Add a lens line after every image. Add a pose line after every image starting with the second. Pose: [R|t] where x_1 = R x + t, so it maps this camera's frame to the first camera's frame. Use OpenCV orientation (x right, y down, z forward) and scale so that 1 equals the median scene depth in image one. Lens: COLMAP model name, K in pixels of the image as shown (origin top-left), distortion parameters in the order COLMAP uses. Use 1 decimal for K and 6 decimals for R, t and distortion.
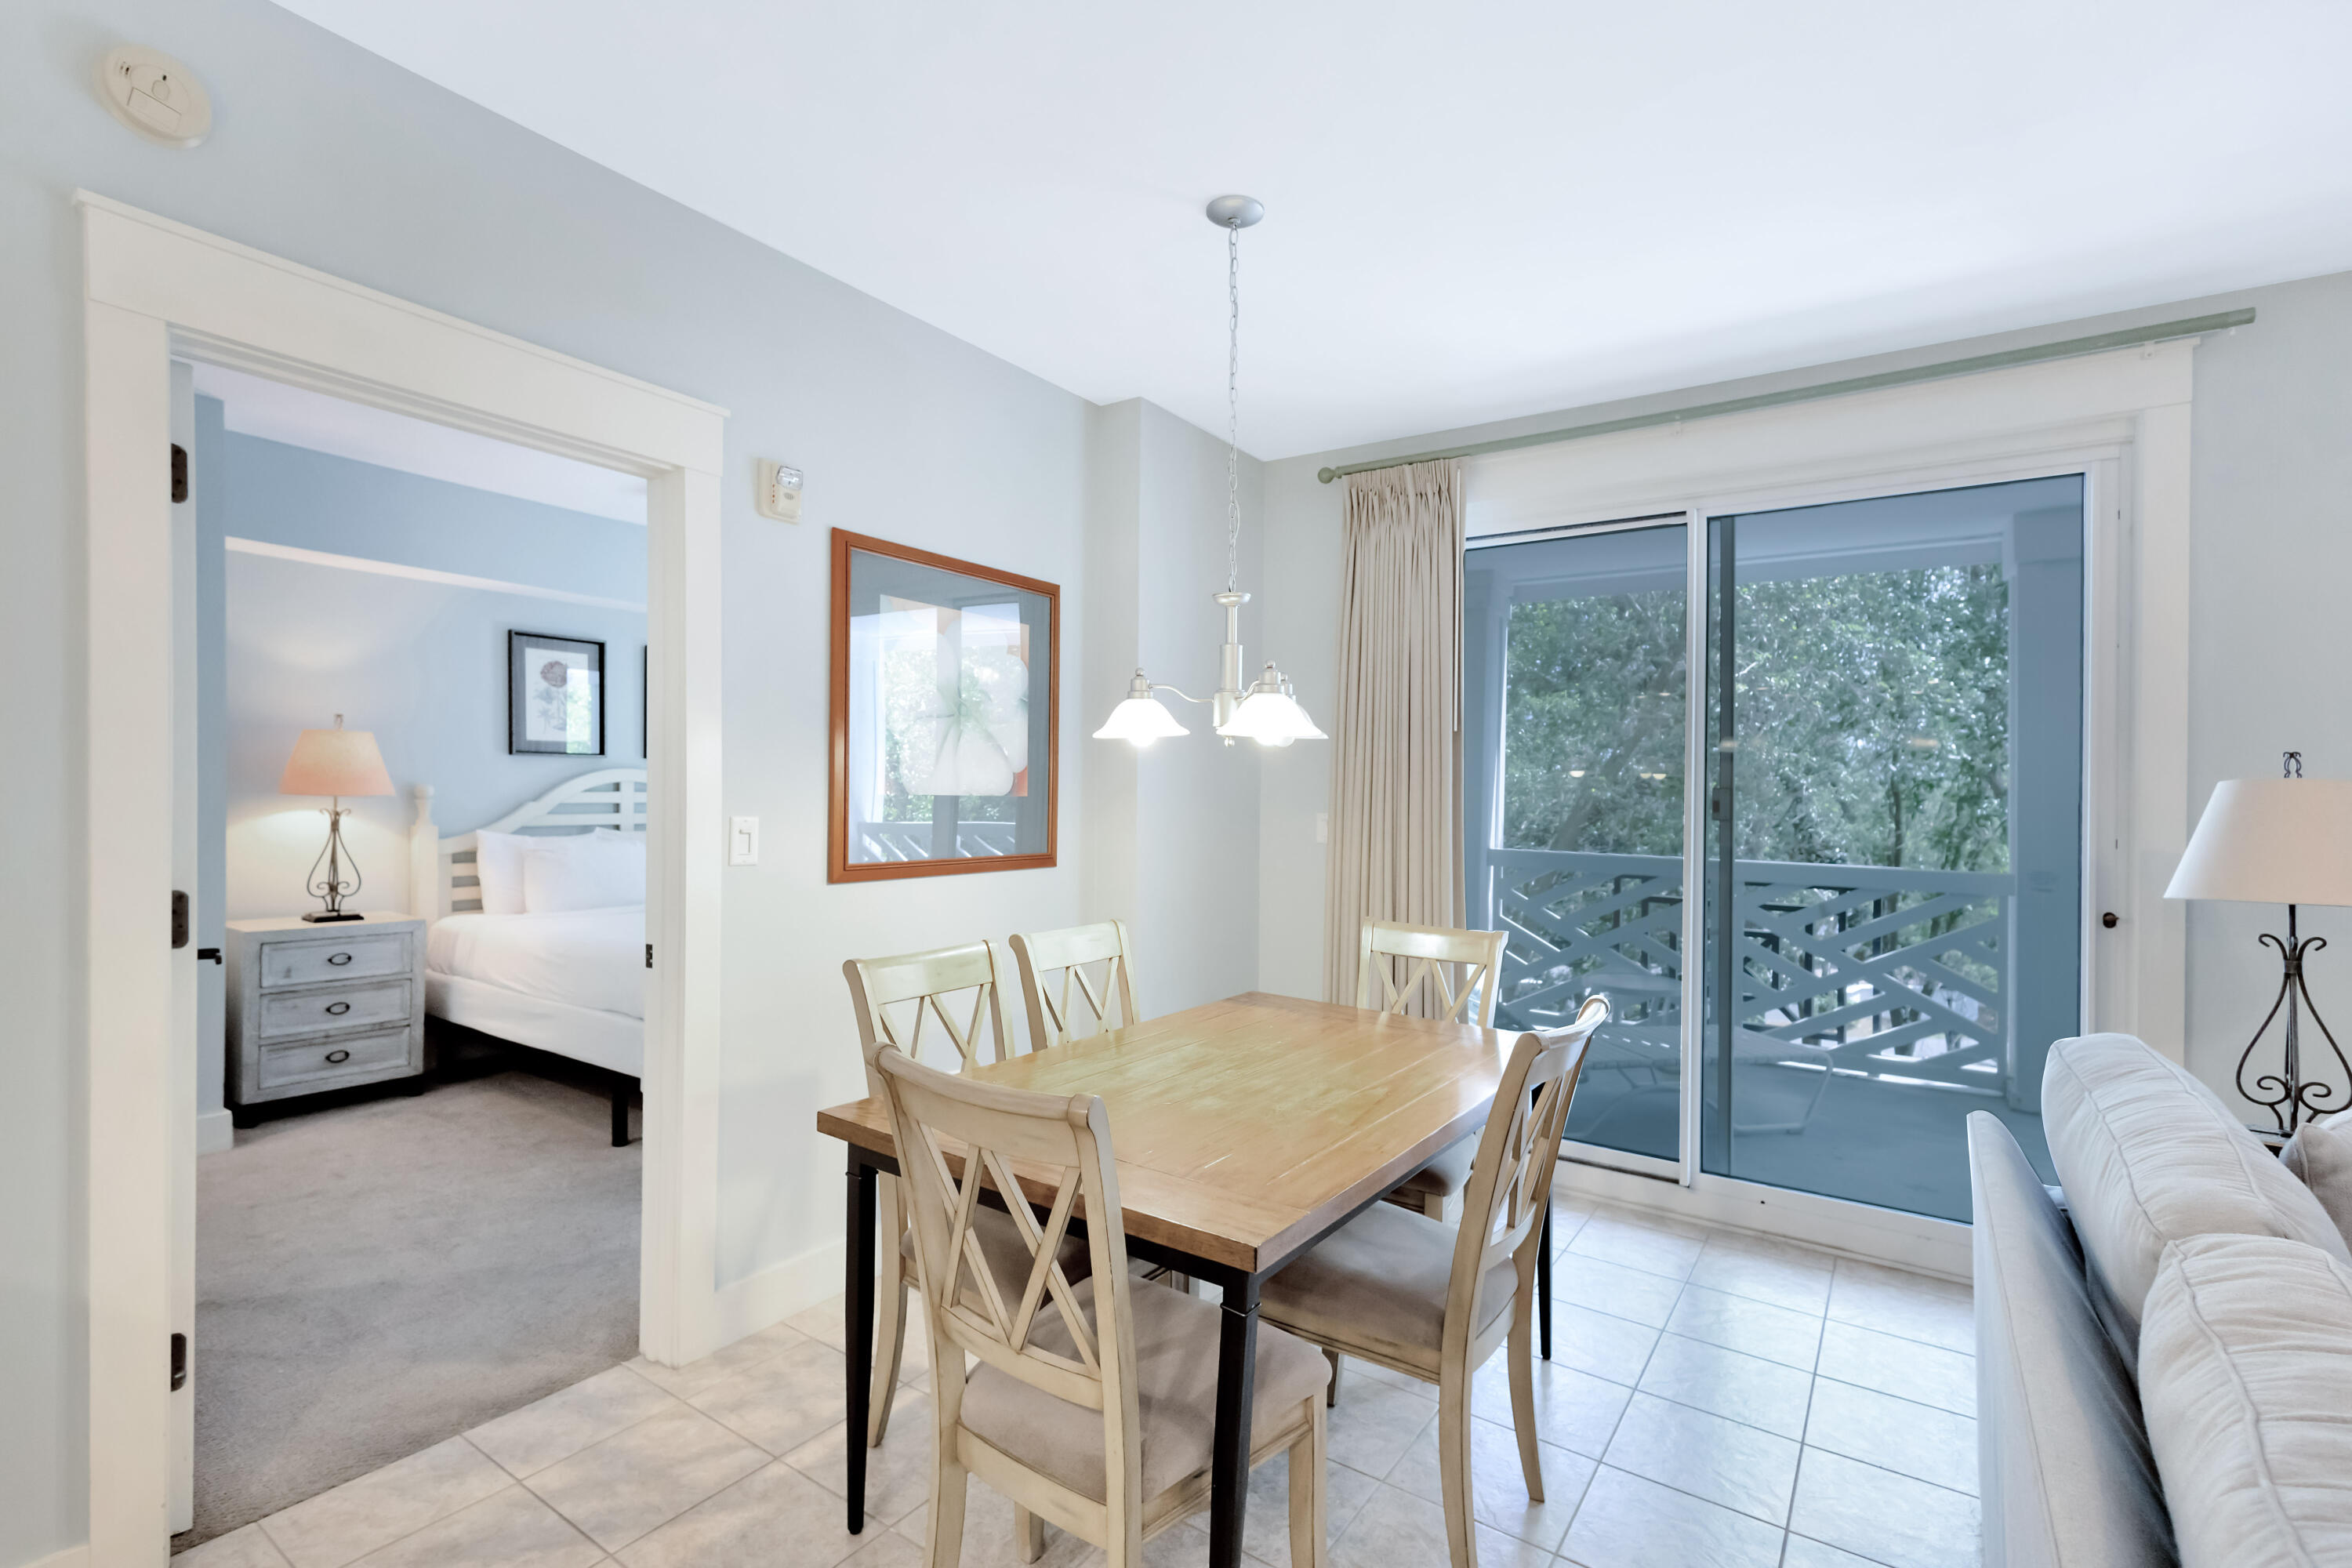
lens RADIAL K [[1128.3, 0, 1182.2], [0, 1128.3, 819.6], [0, 0, 1]] dist [-0.000048, 0.000093]
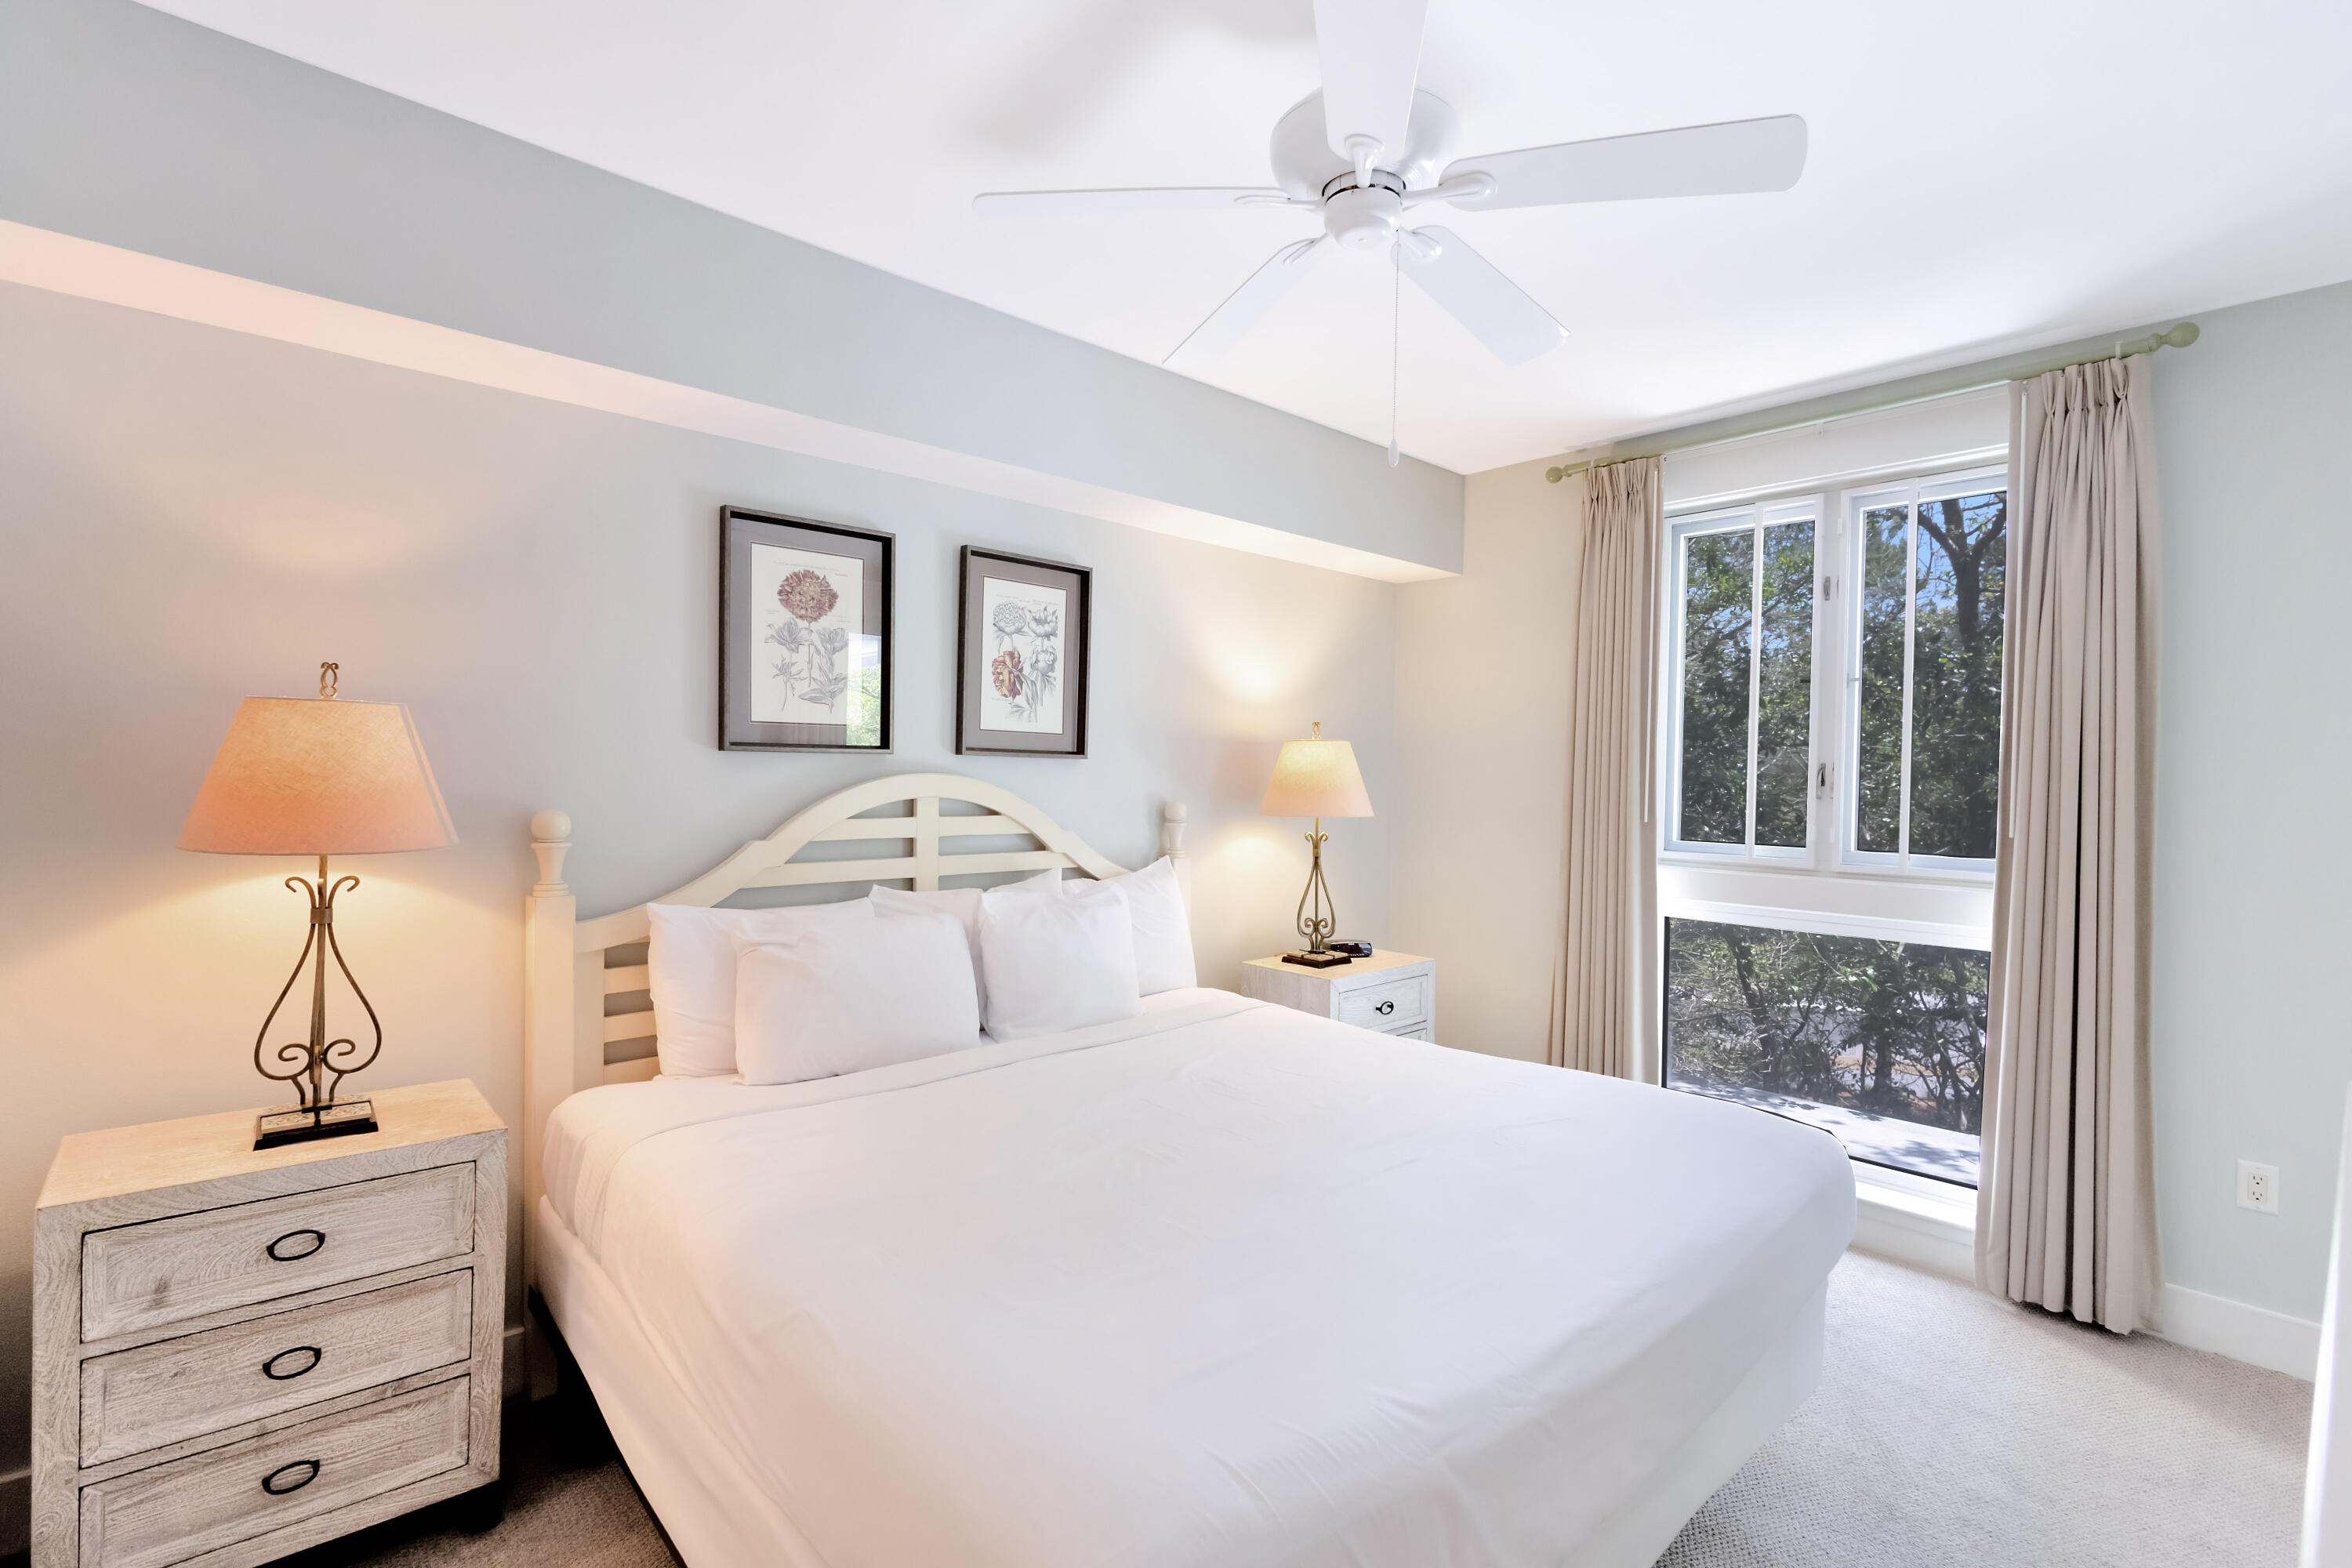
lens RADIAL K [[1055.2, 0, 1176.0], [0, 1055.2, 784.0], [0, 0, 1]] dist [-0.030481, 0.000222]
pose [[0.974496, 0.003481, -0.224380, -0.333532], [-0.007380, 0.999836, -0.016541, -0.041478], [0.224285, 0.017775, 0.974361, 0.678770]]
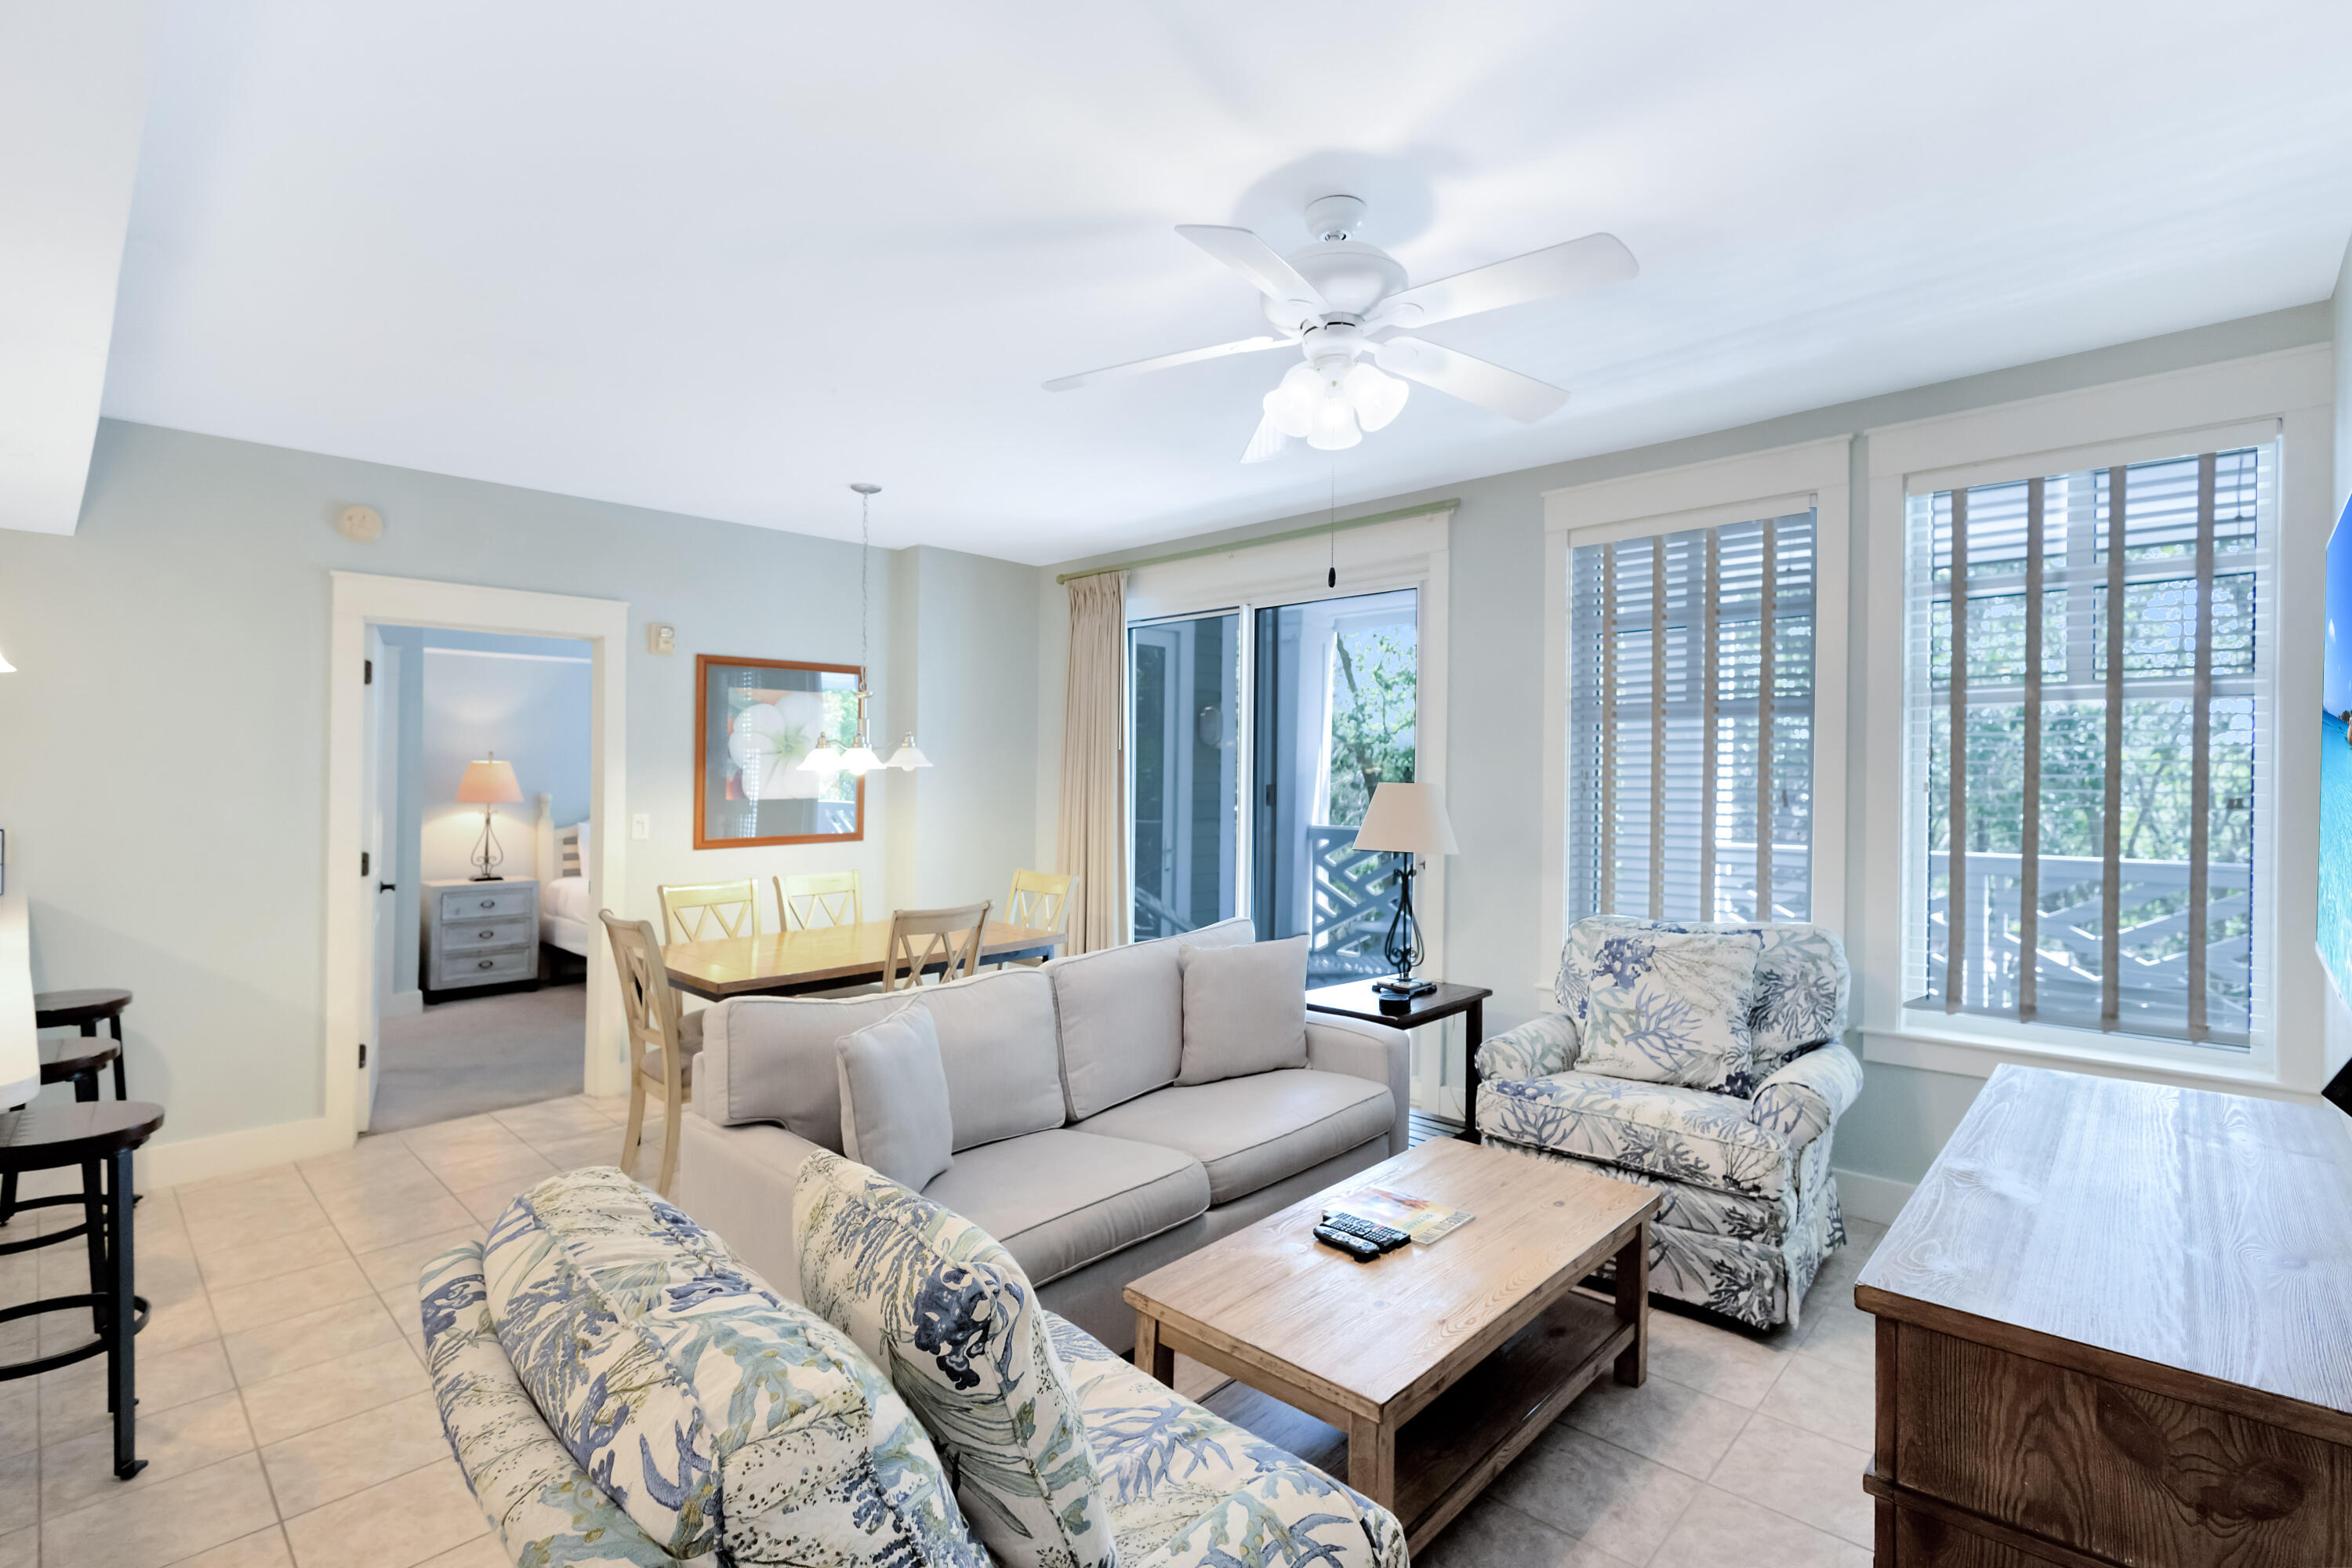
lens RADIAL K [[1190.4, 0, 1212.9], [0, 1190.4, 772.3], [0, 0, 1]] dist [0.000521, 0.001000]
pose [[0.985939, -0.021523, -0.165713, 0.543219], [0.017771, 0.999552, -0.024093, -0.004898], [0.166158, 0.020809, 0.985880, -0.492012]]
